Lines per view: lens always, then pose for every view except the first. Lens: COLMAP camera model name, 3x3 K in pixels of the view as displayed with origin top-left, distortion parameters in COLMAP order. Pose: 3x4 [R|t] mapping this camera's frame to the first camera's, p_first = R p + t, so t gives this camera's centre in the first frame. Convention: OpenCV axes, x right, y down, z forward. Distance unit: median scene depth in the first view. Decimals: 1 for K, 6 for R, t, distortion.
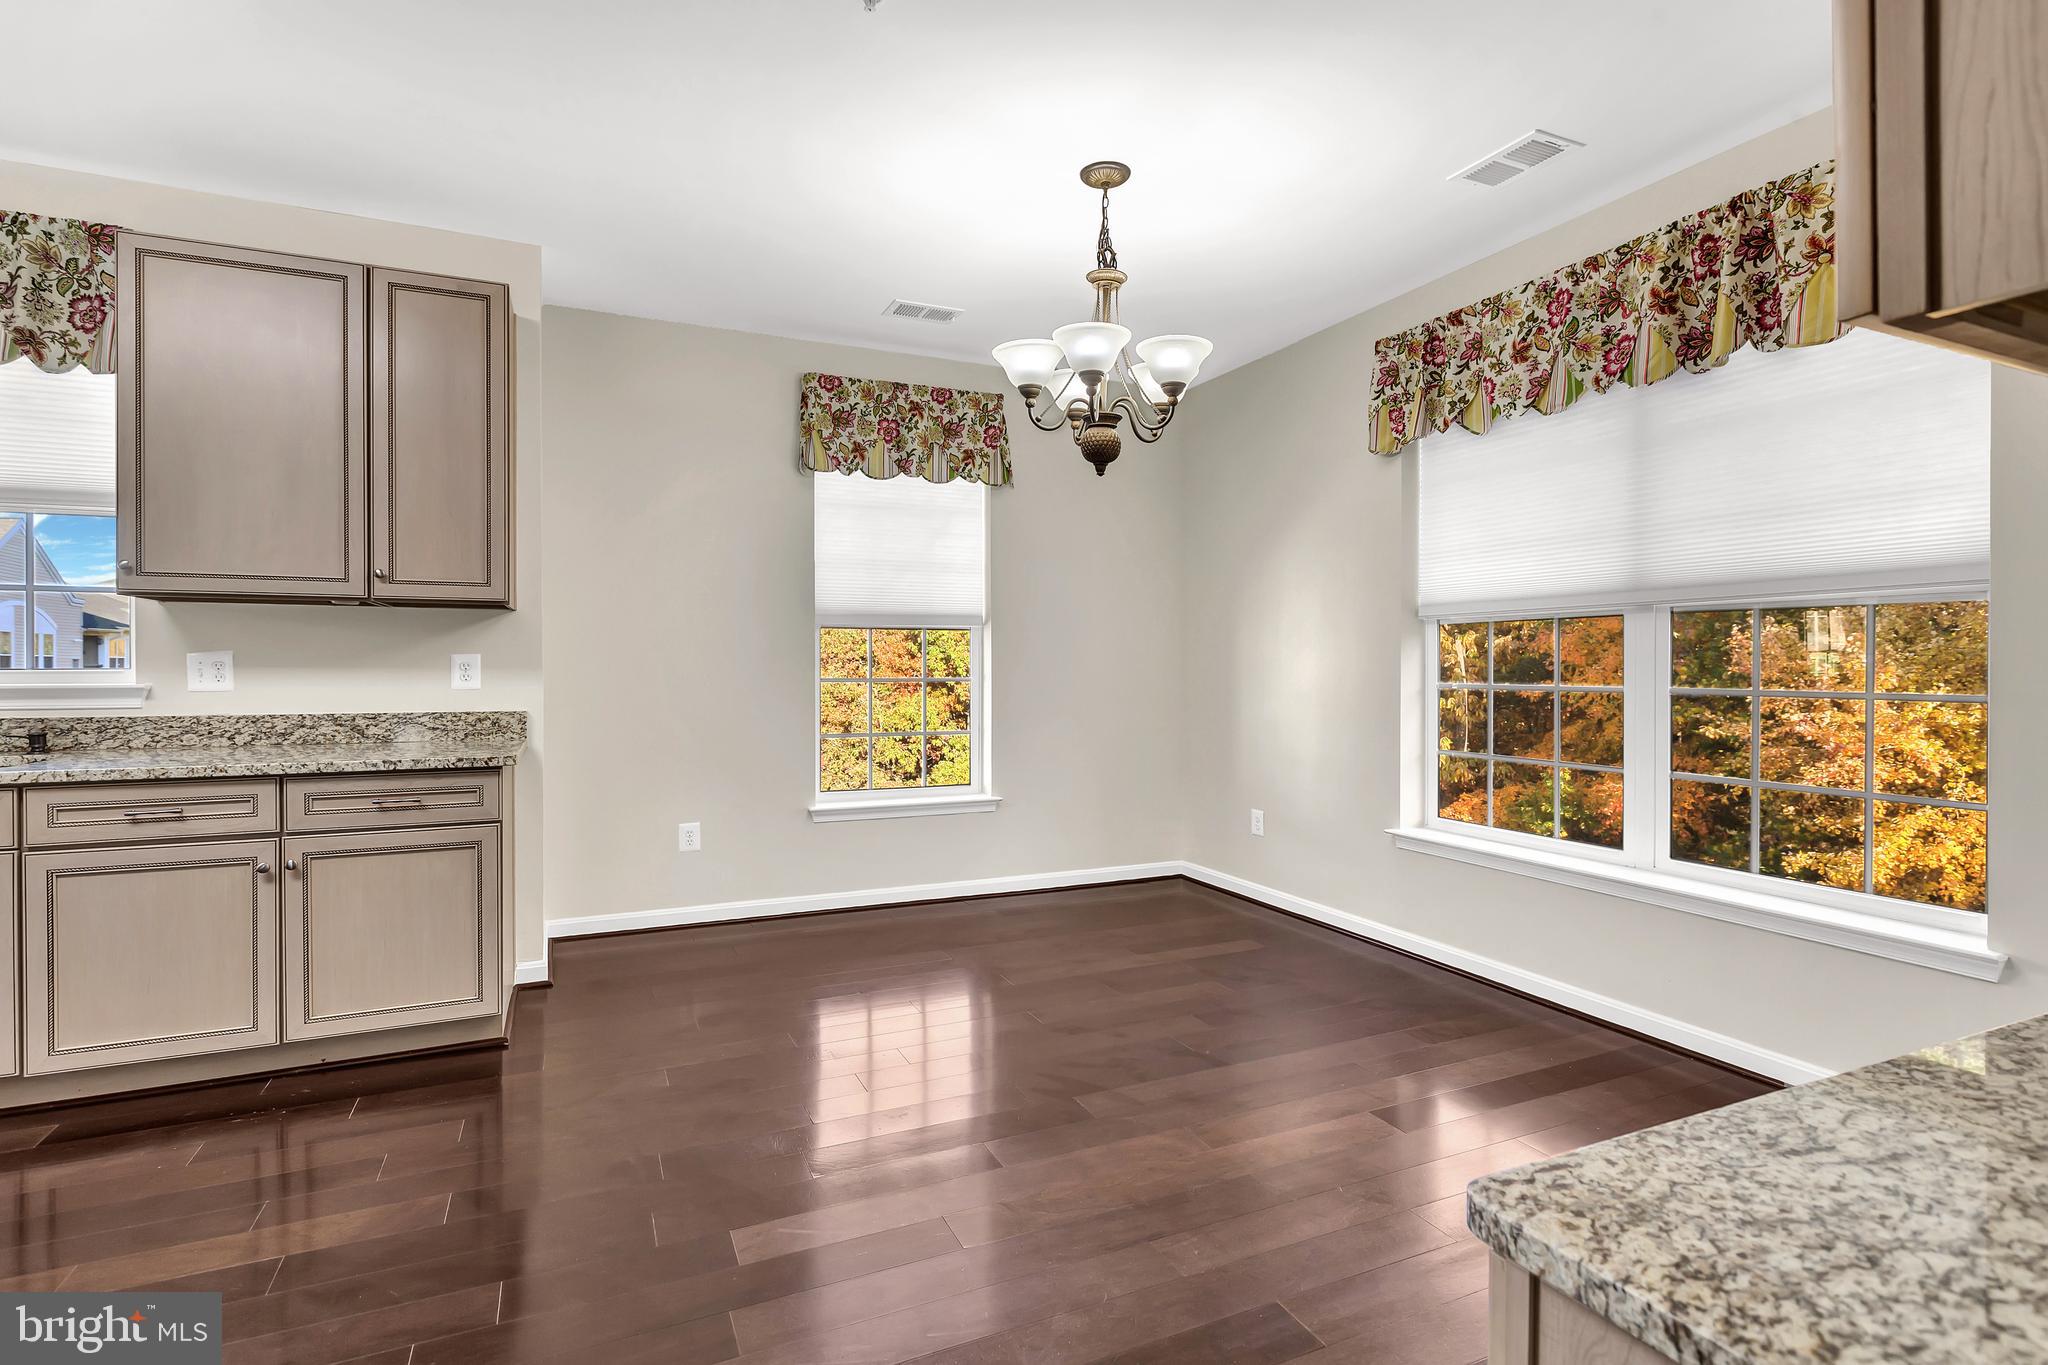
lens RADIAL K [[978.1, 0, 1017.3], [0, 978.1, 675.7], [0, 0, 1]] dist [0.004245, -0.000119]
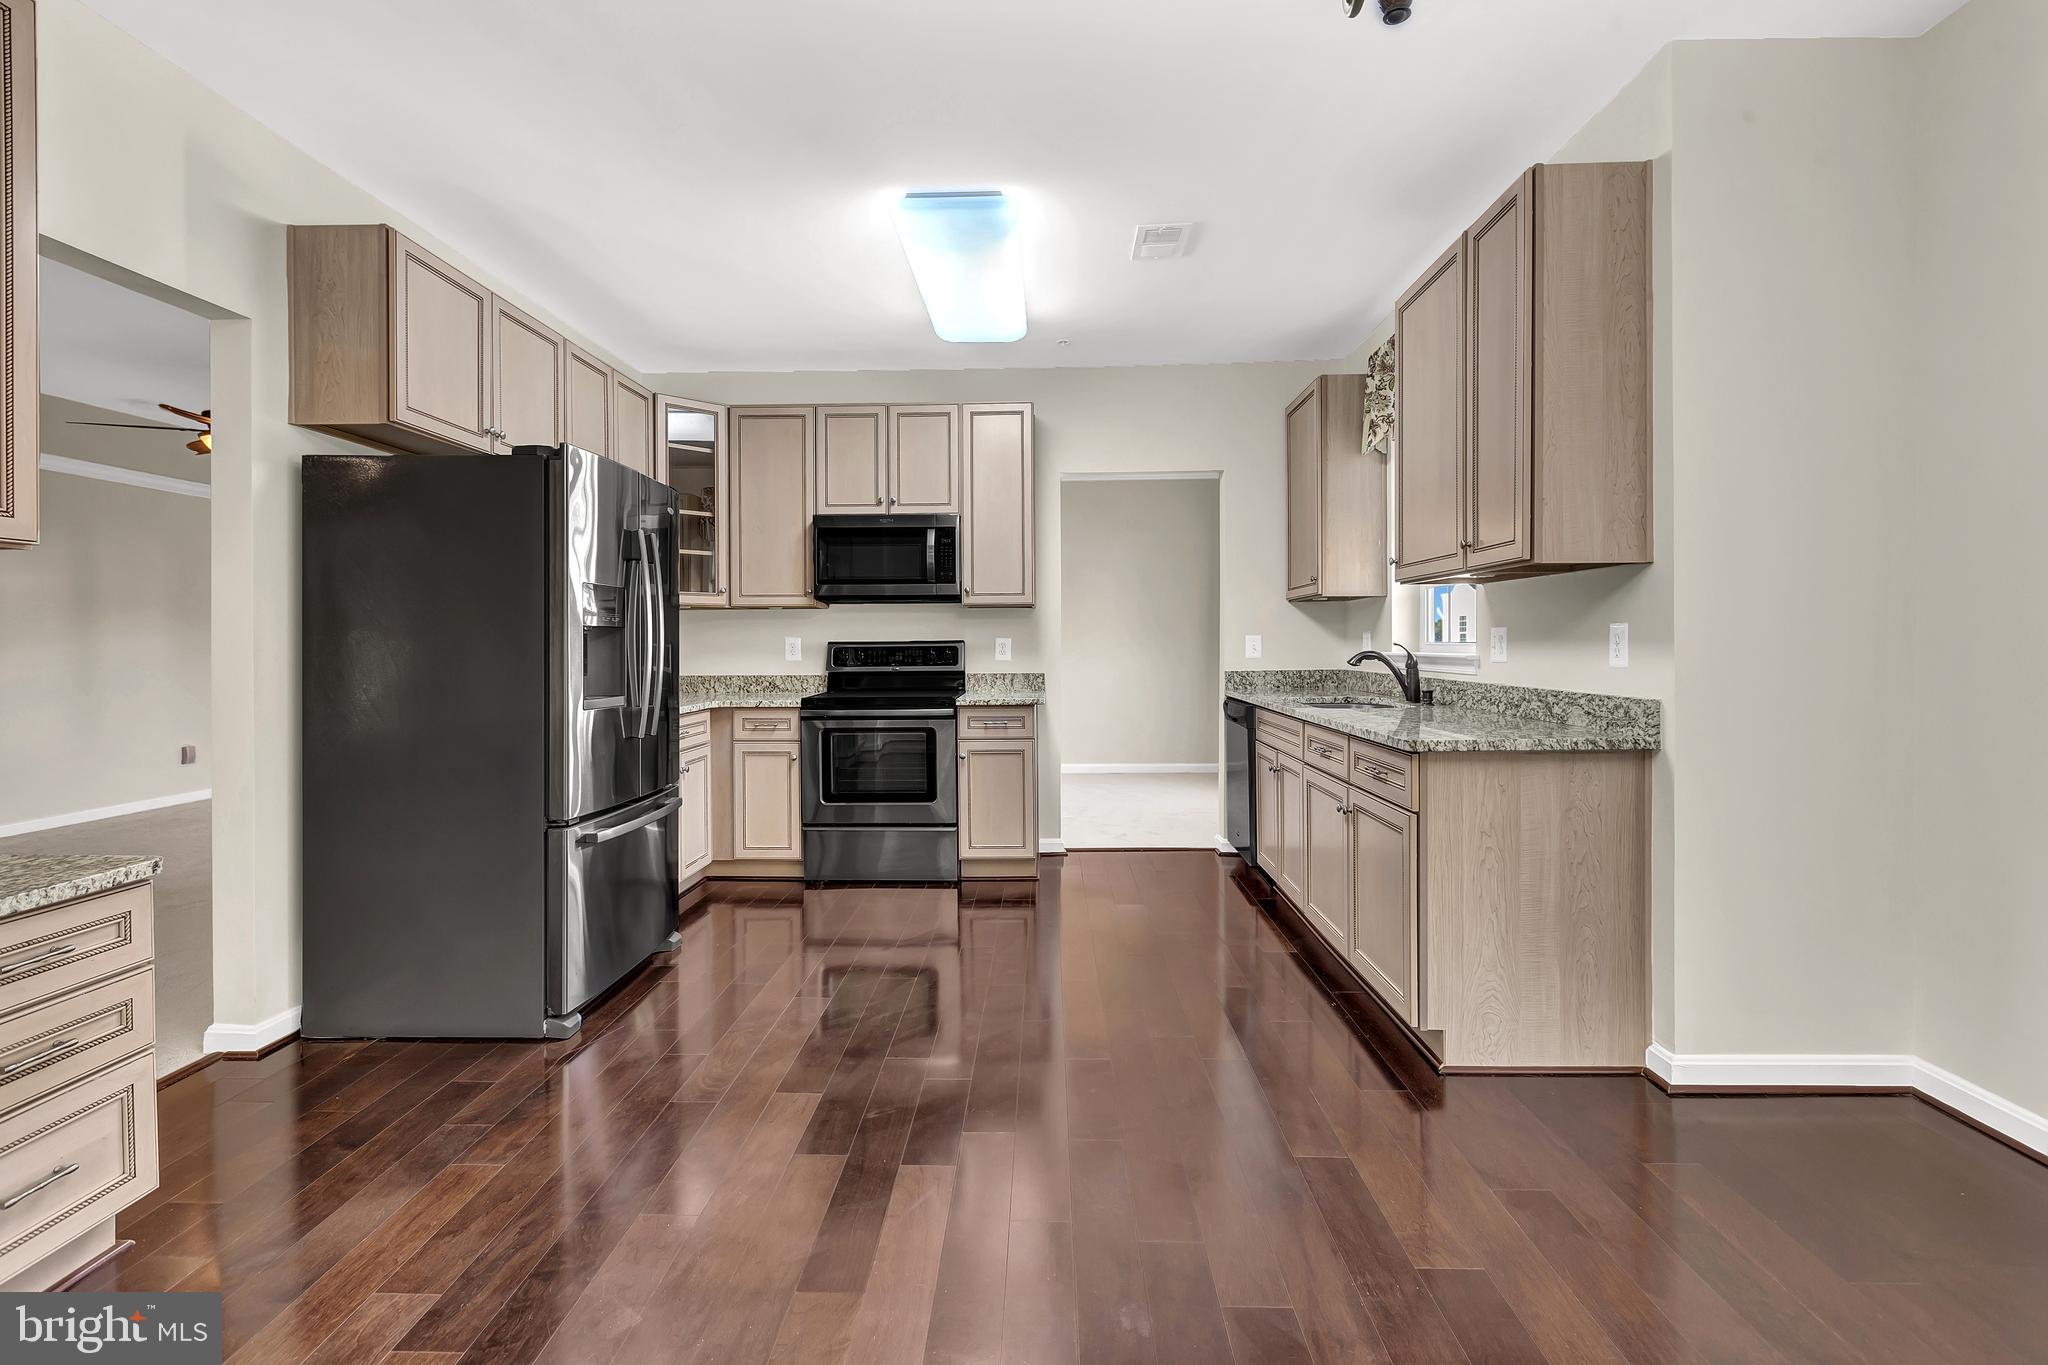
lens RADIAL K [[978.1, 0, 1017.3], [0, 978.1, 675.7], [0, 0, 1]] dist [0.004245, -0.000119]
pose [[-0.437848, 0.034284, -0.898395, 0.396212], [-0.001656, 0.999240, 0.038939, -0.011480], [0.899048, 0.018537, -0.437458, 0.913216]]
